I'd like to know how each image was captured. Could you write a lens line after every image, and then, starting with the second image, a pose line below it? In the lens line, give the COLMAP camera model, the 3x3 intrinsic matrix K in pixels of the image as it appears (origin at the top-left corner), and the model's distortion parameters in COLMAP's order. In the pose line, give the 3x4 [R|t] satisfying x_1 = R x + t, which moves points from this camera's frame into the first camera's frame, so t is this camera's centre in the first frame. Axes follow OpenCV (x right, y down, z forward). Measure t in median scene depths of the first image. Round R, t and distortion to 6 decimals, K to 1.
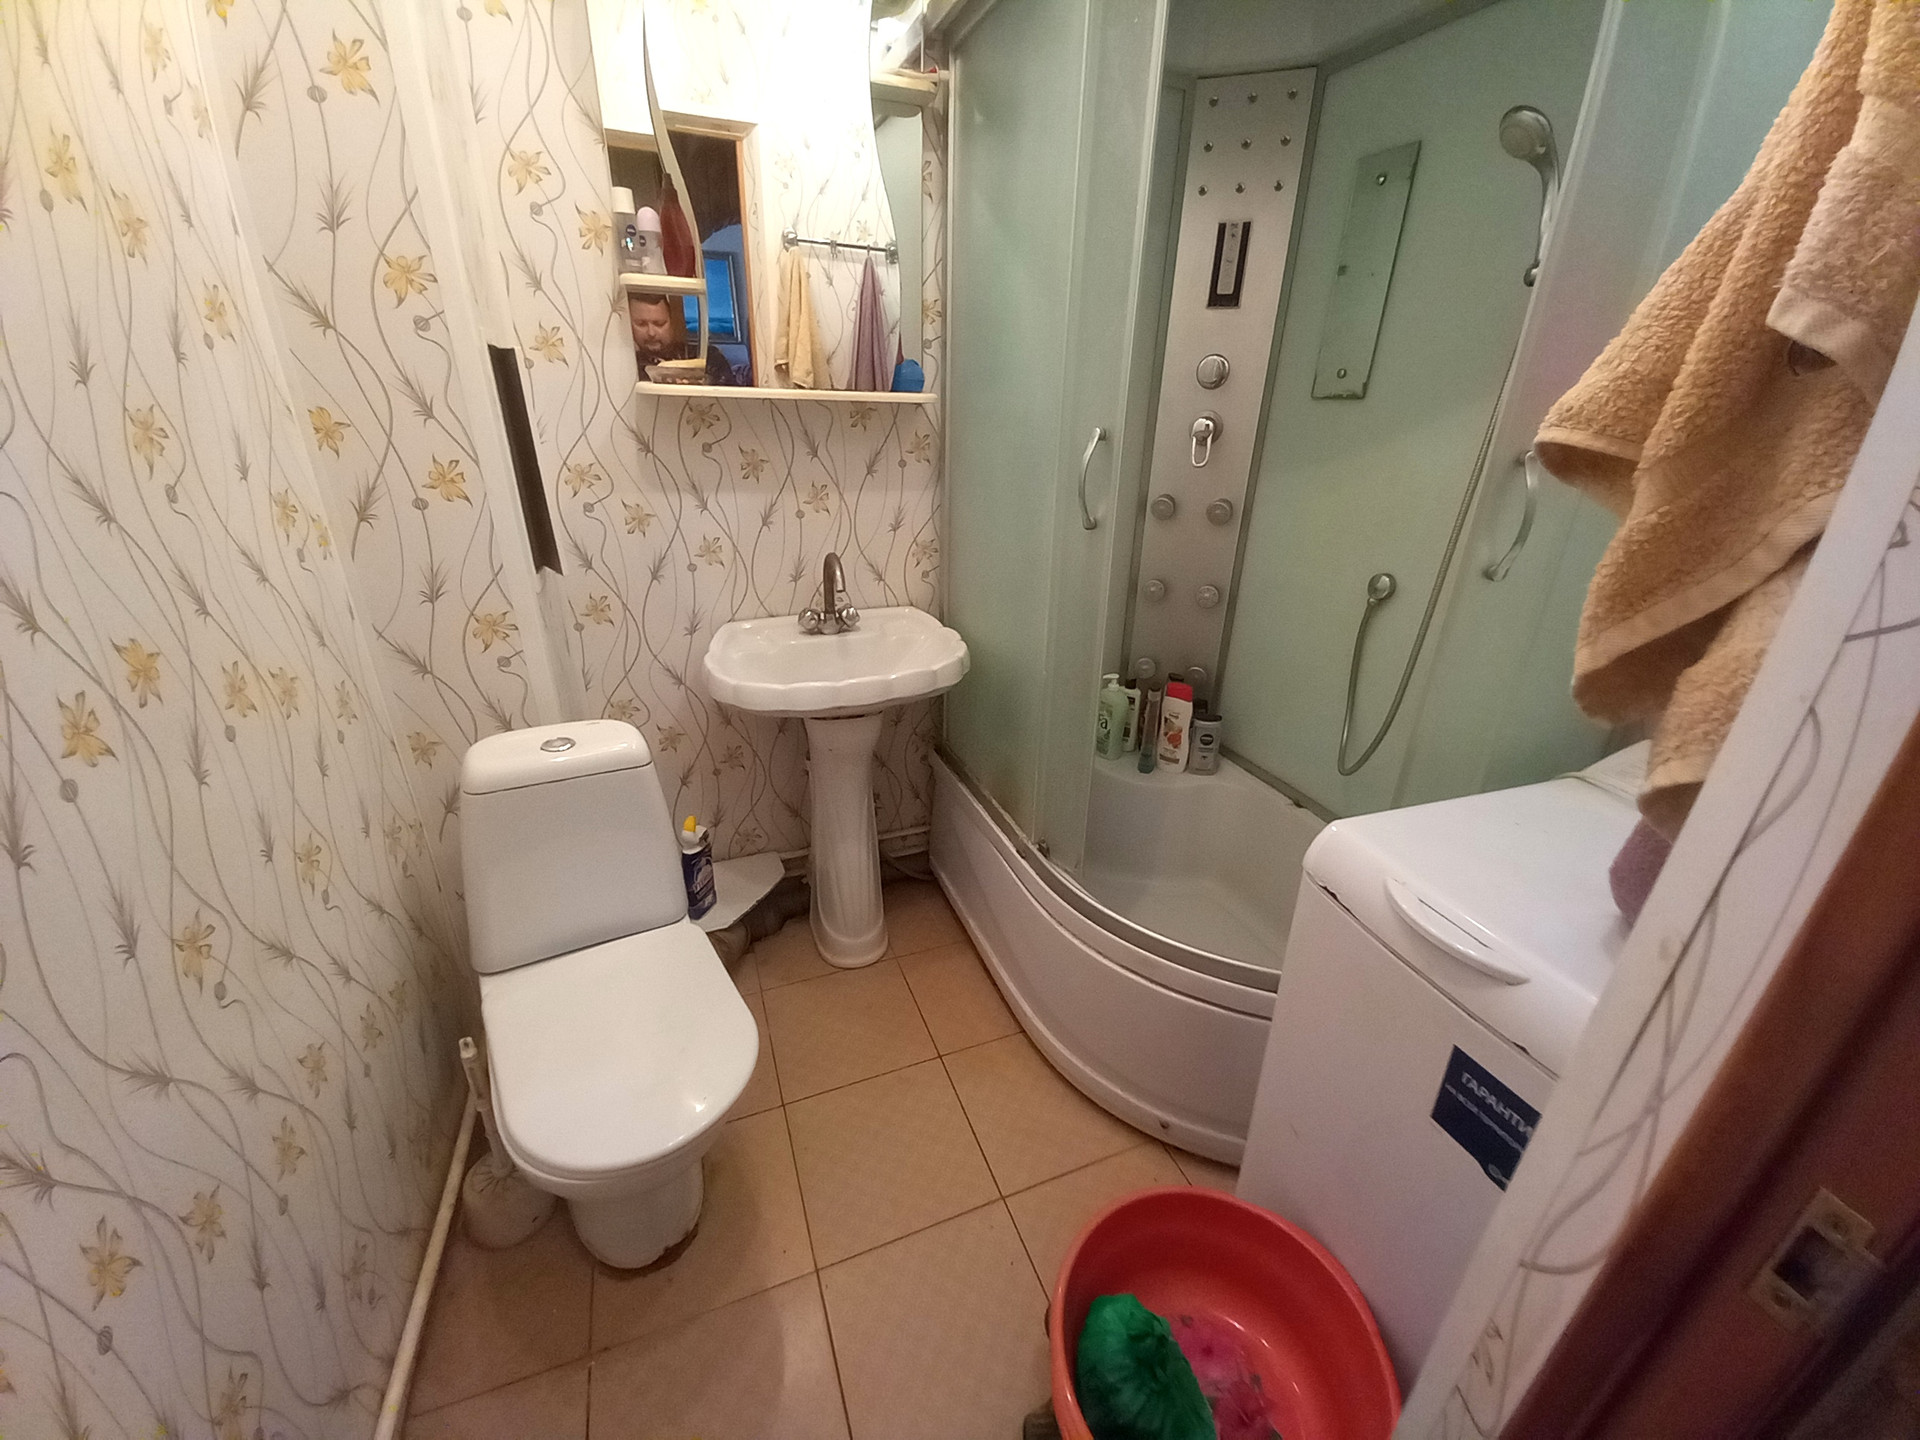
lens RADIAL K [[751.0, 0, 980.2], [0, 751.0, 726.0], [0, 0, 1]] dist [0.030771, -0.020866]
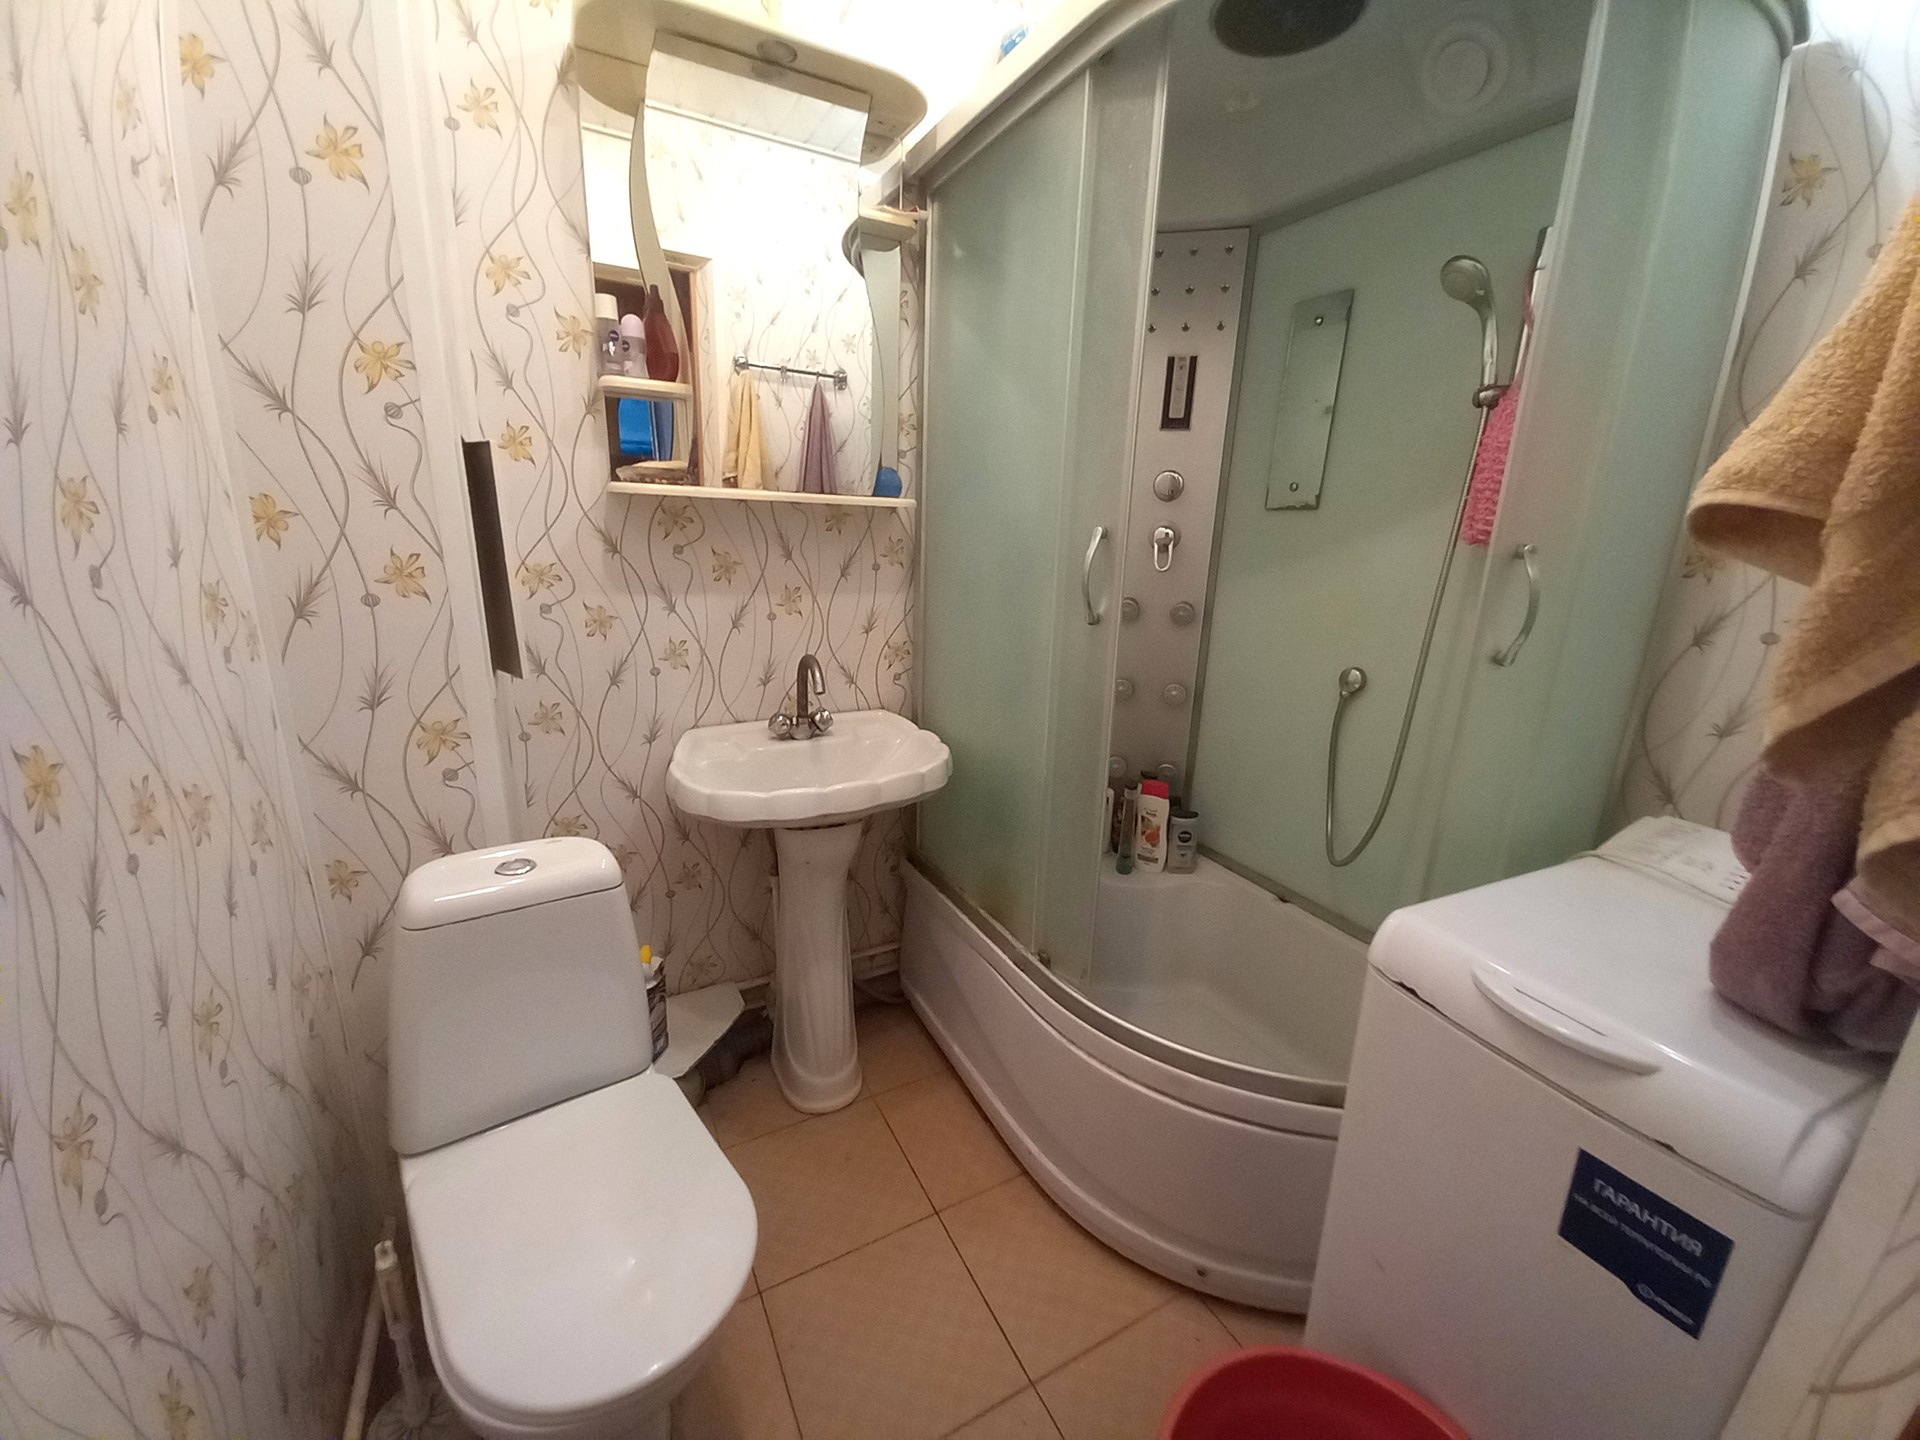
lens RADIAL K [[751.0, 0, 980.2], [0, 751.0, 726.0], [0, 0, 1]] dist [0.030771, -0.020866]
pose [[0.993078, -0.020936, 0.115577, -0.106236], [0.037541, 0.988950, -0.143417, 0.007744], [-0.111298, 0.146763, 0.982890, 0.050254]]
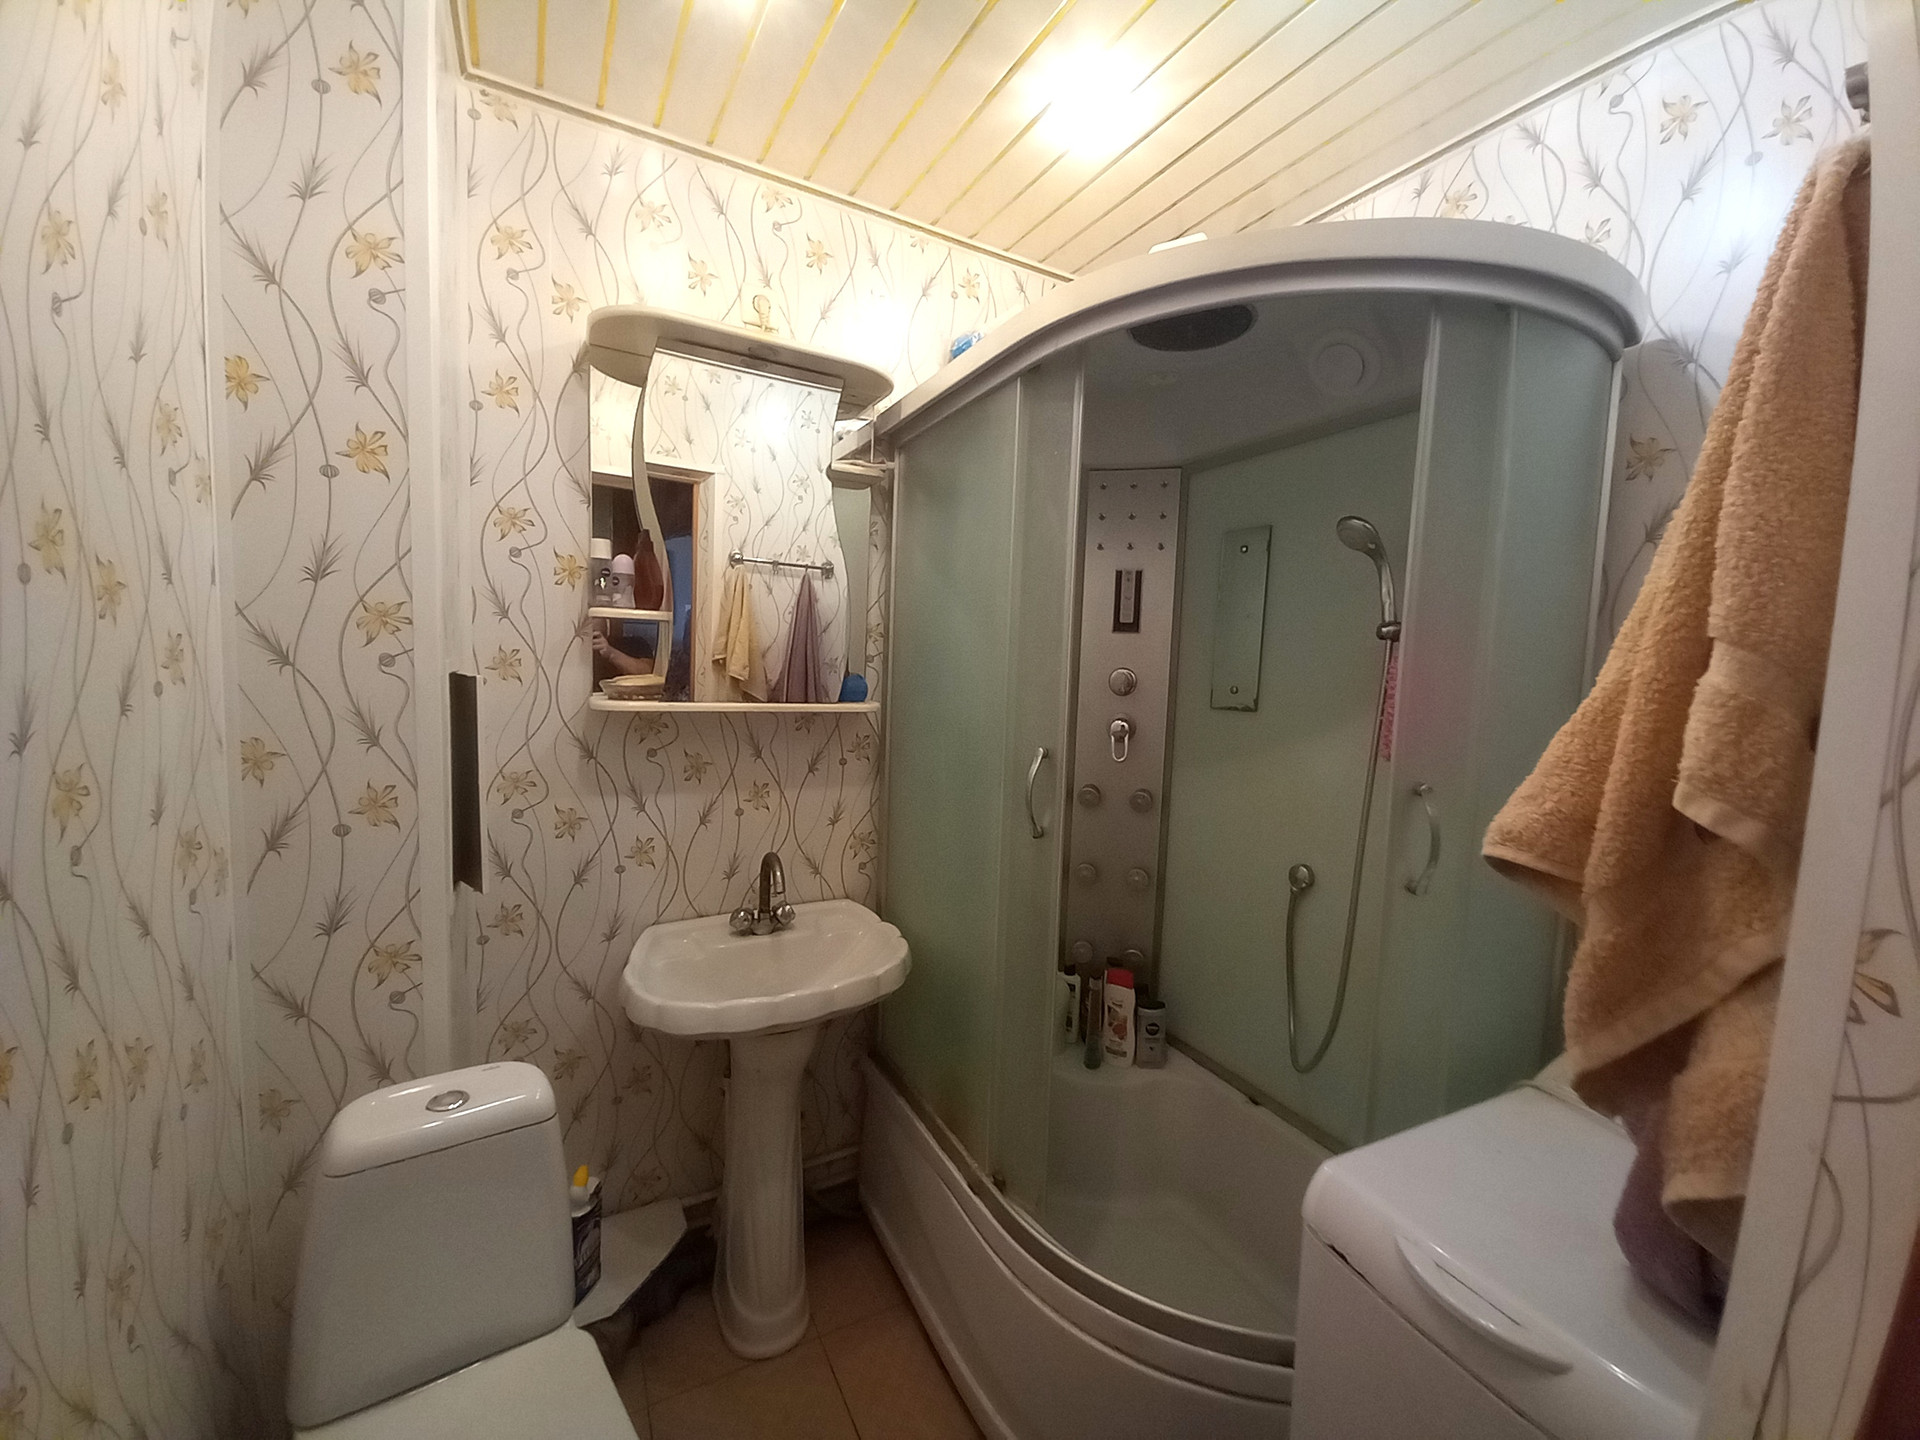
lens RADIAL K [[751.0, 0, 980.2], [0, 751.0, 726.0], [0, 0, 1]] dist [0.030771, -0.020866]
pose [[0.992434, 0.000840, 0.122775, -0.053586], [0.038709, 0.946838, -0.319375, -0.068744], [-0.116517, 0.321711, 0.939641, -0.017765]]
